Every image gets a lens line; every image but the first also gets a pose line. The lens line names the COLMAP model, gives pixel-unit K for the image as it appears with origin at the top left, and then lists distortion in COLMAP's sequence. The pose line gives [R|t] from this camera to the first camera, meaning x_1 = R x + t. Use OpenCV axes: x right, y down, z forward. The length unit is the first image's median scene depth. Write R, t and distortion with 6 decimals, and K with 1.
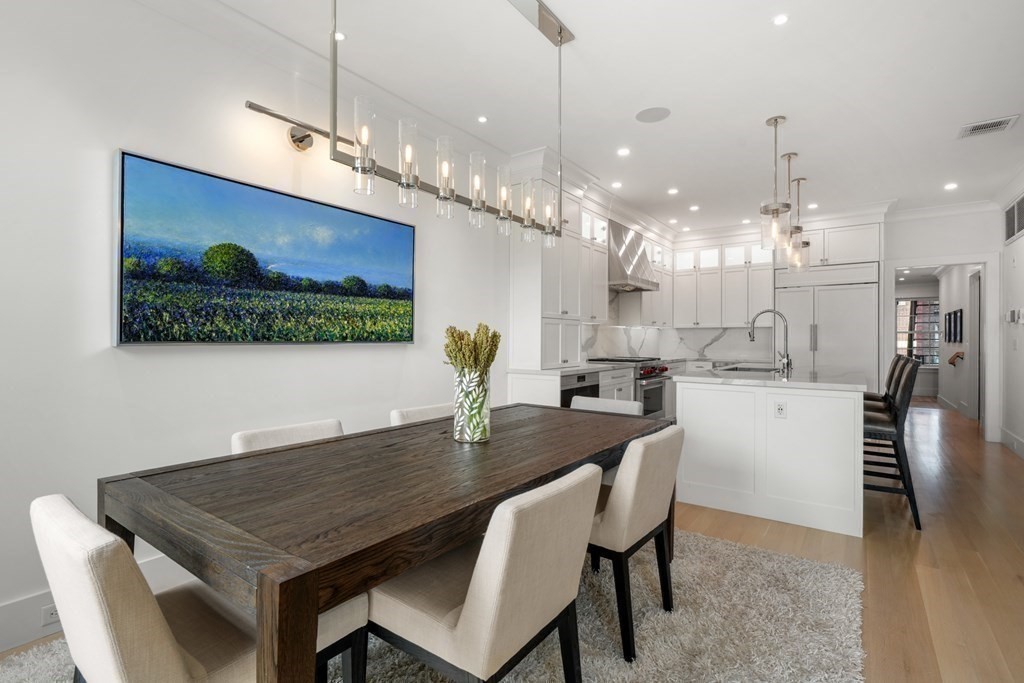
lens RADIAL K [[468.6, 0, 517.9], [0, 468.6, 338.8], [0, 0, 1]] dist [0.001069, 0.000493]
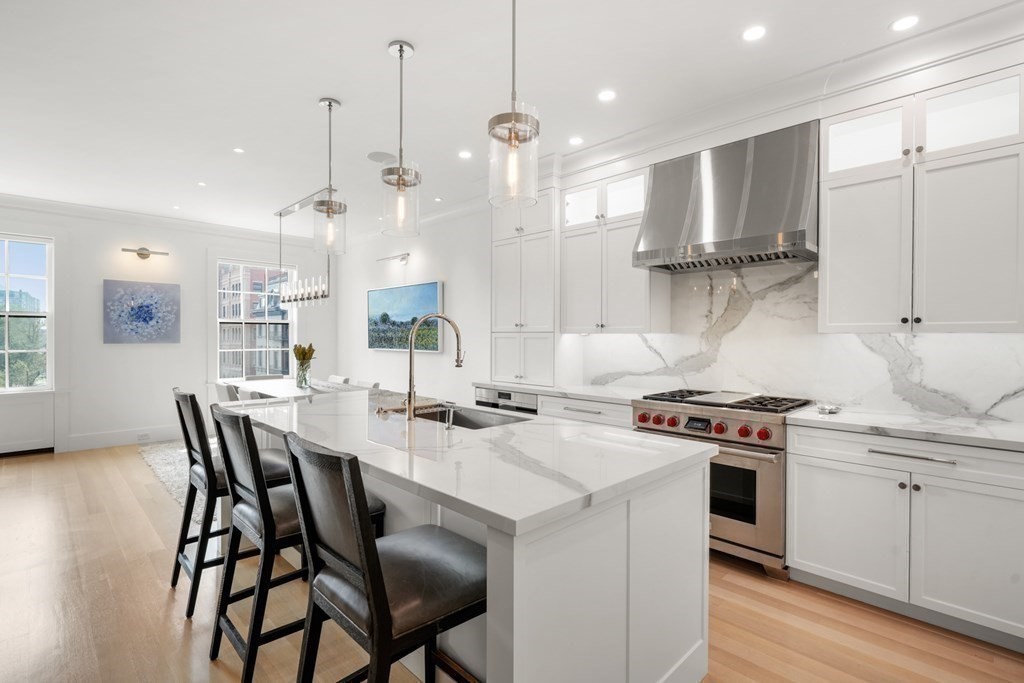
lens RADIAL K [[483.4, 0, 515.9], [0, 483.4, 341.8], [0, 0, 1]] dist [-0.004705, 0.000266]
pose [[-0.159178, 0.007923, -0.987218, 1.018253], [-0.004443, 0.999952, 0.008742, -0.030073], [0.987240, 0.005778, -0.159135, 1.098802]]
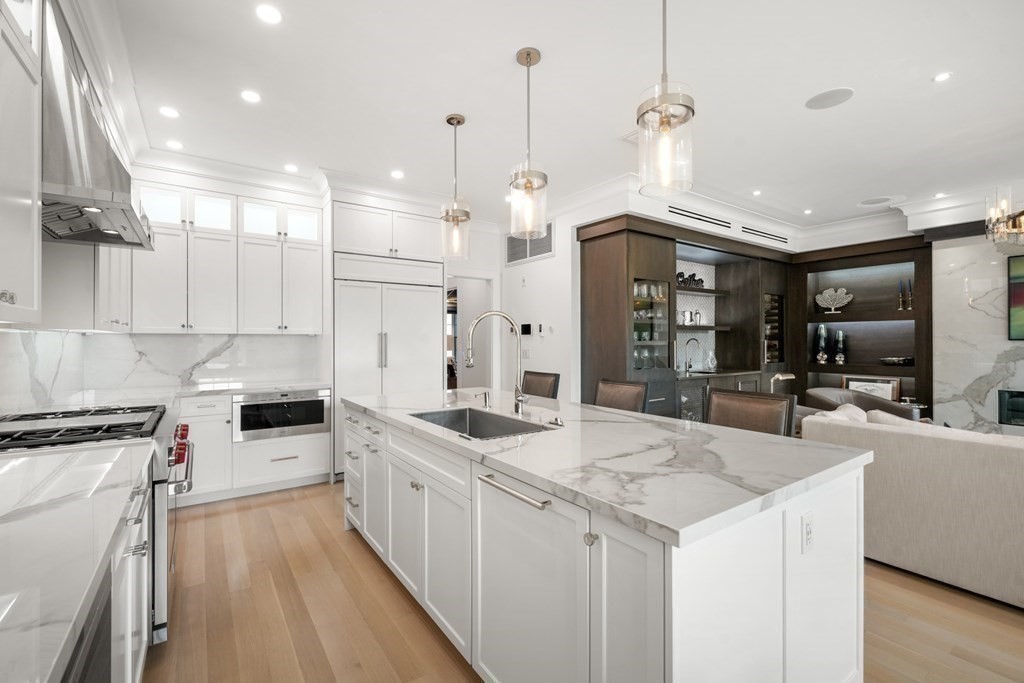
lens RADIAL K [[439.7, 0, 507.7], [0, 439.7, 338.6], [0, 0, 1]] dist [0.000484, -0.001387]
pose [[0.335876, 0.002251, 0.941904, 0.036463], [0.001620, 0.999994, -0.002967, -0.024912], [-0.941905, 0.002522, 0.335870, 0.742207]]
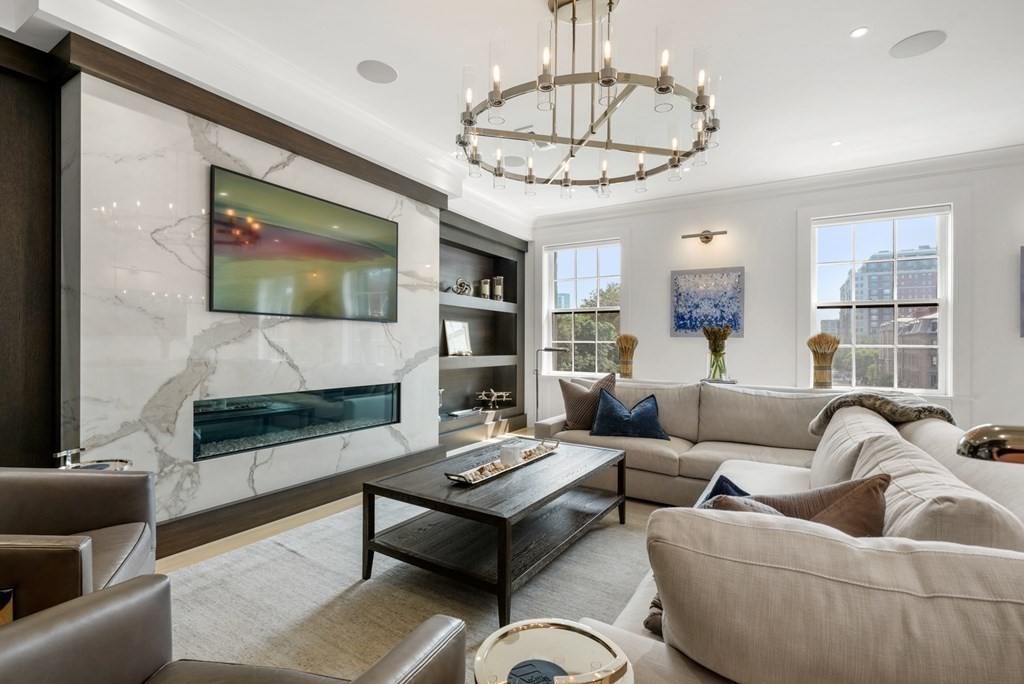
lens RADIAL K [[468.6, 0, 511.0], [0, 468.6, 347.6], [0, 0, 1]] dist [0.001069, 0.000493]
pose [[-0.996907, -0.012182, -0.077636, 0.960598], [-0.012842, 0.999885, 0.008008, 0.013018], [0.077530, 0.008981, -0.996950, 0.643693]]
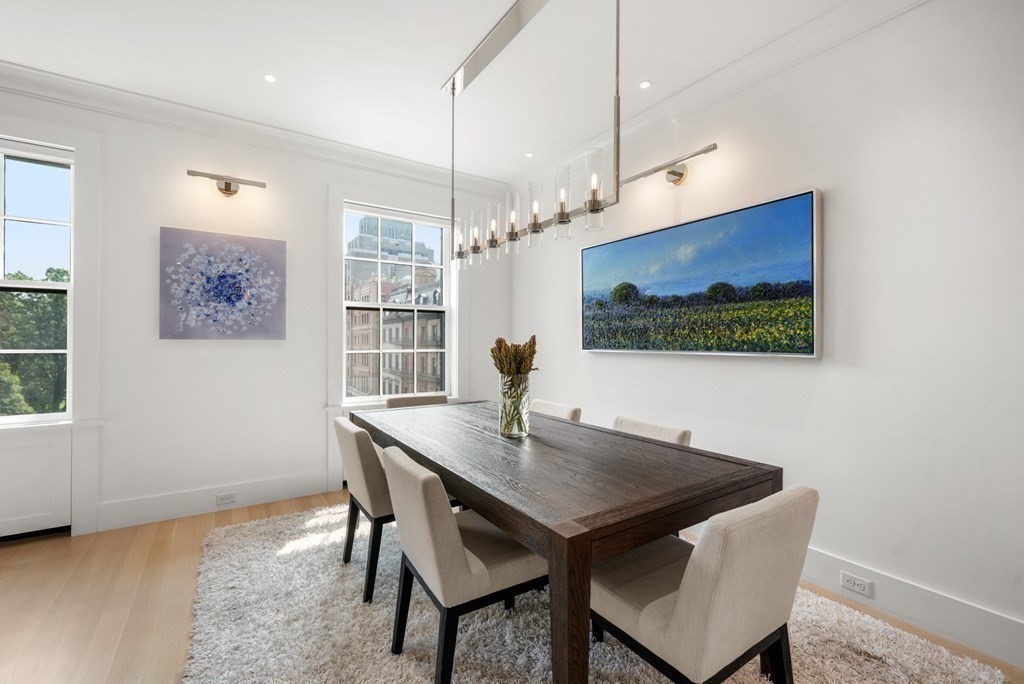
lens RADIAL K [[429.7, 0, 511.1], [0, 429.7, 343.4], [0, 0, 1]] dist [-0.006248, 0.000144]
pose [[-0.349571, -0.000230, -0.936910, 0.382524], [-0.003528, 0.999993, 0.001071, -0.006496], [0.936903, 0.003680, -0.349570, 0.567091]]
